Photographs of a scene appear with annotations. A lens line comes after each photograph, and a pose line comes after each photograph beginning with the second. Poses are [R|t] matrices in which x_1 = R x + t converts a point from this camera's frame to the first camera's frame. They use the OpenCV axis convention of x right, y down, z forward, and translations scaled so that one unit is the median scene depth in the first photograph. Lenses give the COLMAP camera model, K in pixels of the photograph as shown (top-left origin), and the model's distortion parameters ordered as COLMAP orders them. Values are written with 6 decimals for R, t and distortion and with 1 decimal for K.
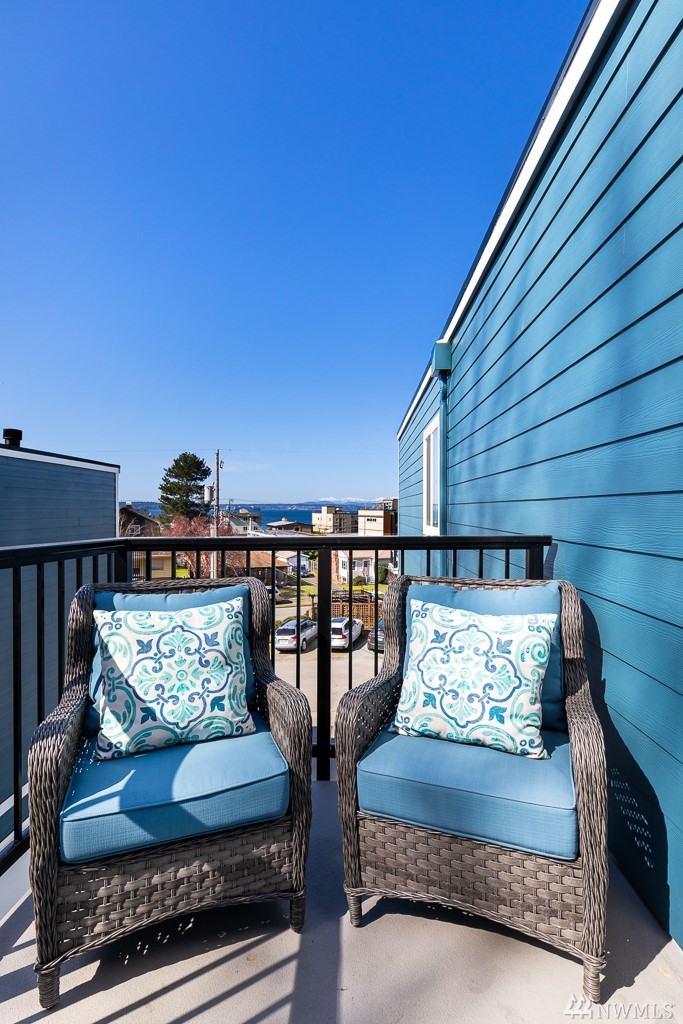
lens RADIAL K [[502.2, 0, 341.5], [0, 502.2, 512.0], [0, 0, 1]] dist [-0.000273, -0.000035]
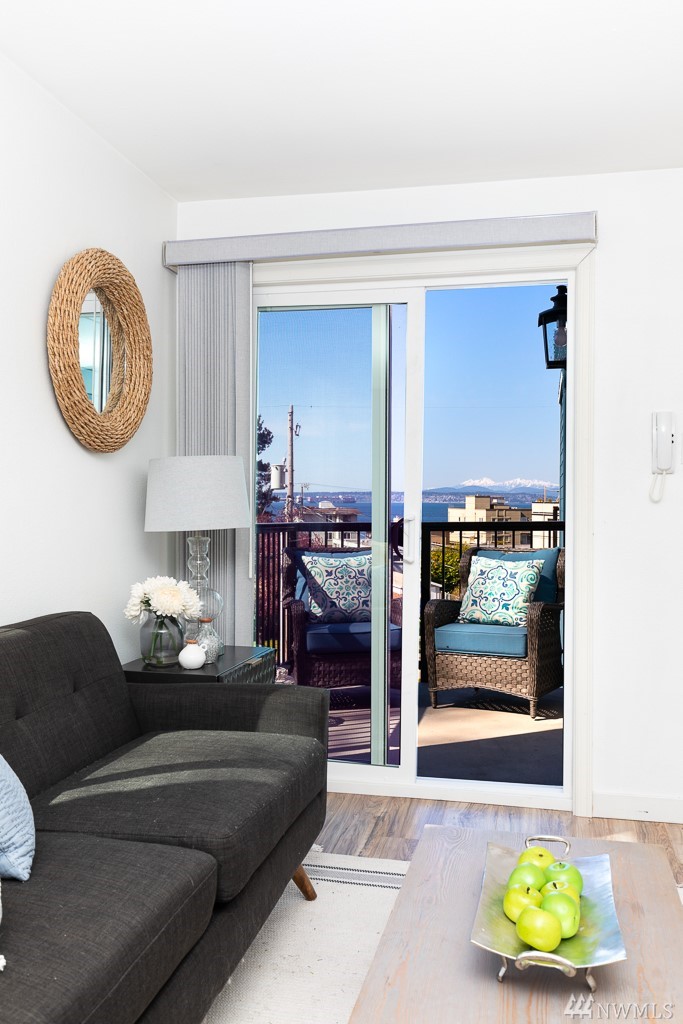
lens RADIAL K [[913.1, 0, 341.5], [0, 913.1, 512.0], [0, 0, 1]] dist [-0.000031, -0.000224]
pose [[0.984749, 0.001029, -0.173976, 0.288947], [0.000011, 0.999982, 0.005979, 0.004824], [0.173979, -0.005890, 0.984732, -2.596196]]
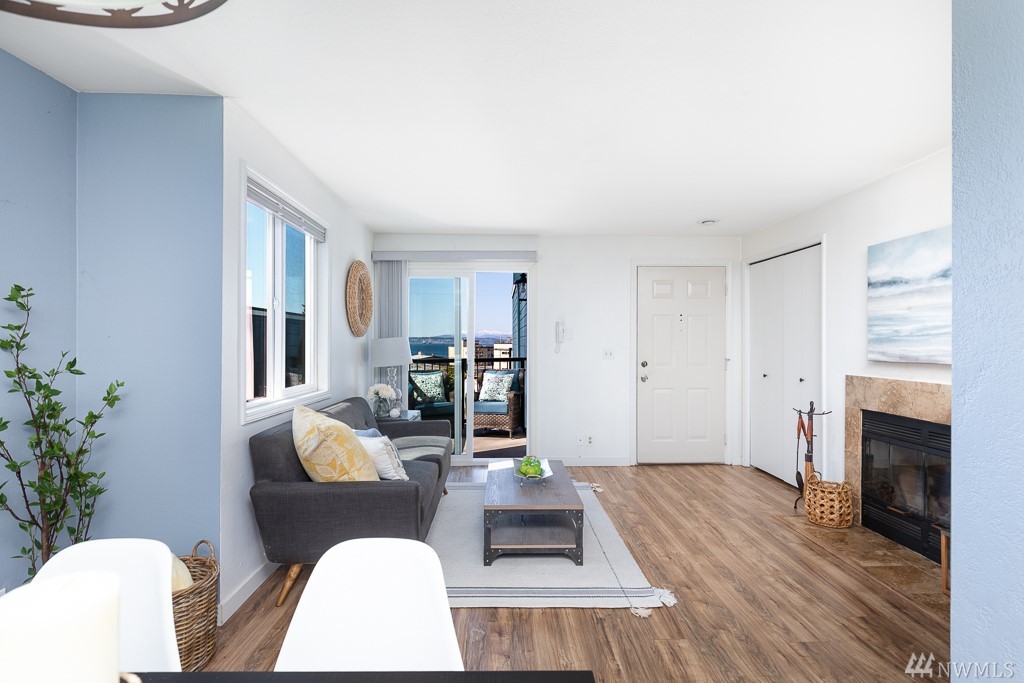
lens RADIAL K [[502.2, 0, 507.6], [0, 502.2, 342.8], [0, 0, 1]] dist [-0.000273, -0.000035]
pose [[0.998231, -0.009966, 0.058614, 0.113177], [0.010258, 0.999936, -0.004683, -0.059346], [-0.058563, 0.005276, 0.998270, -3.676757]]
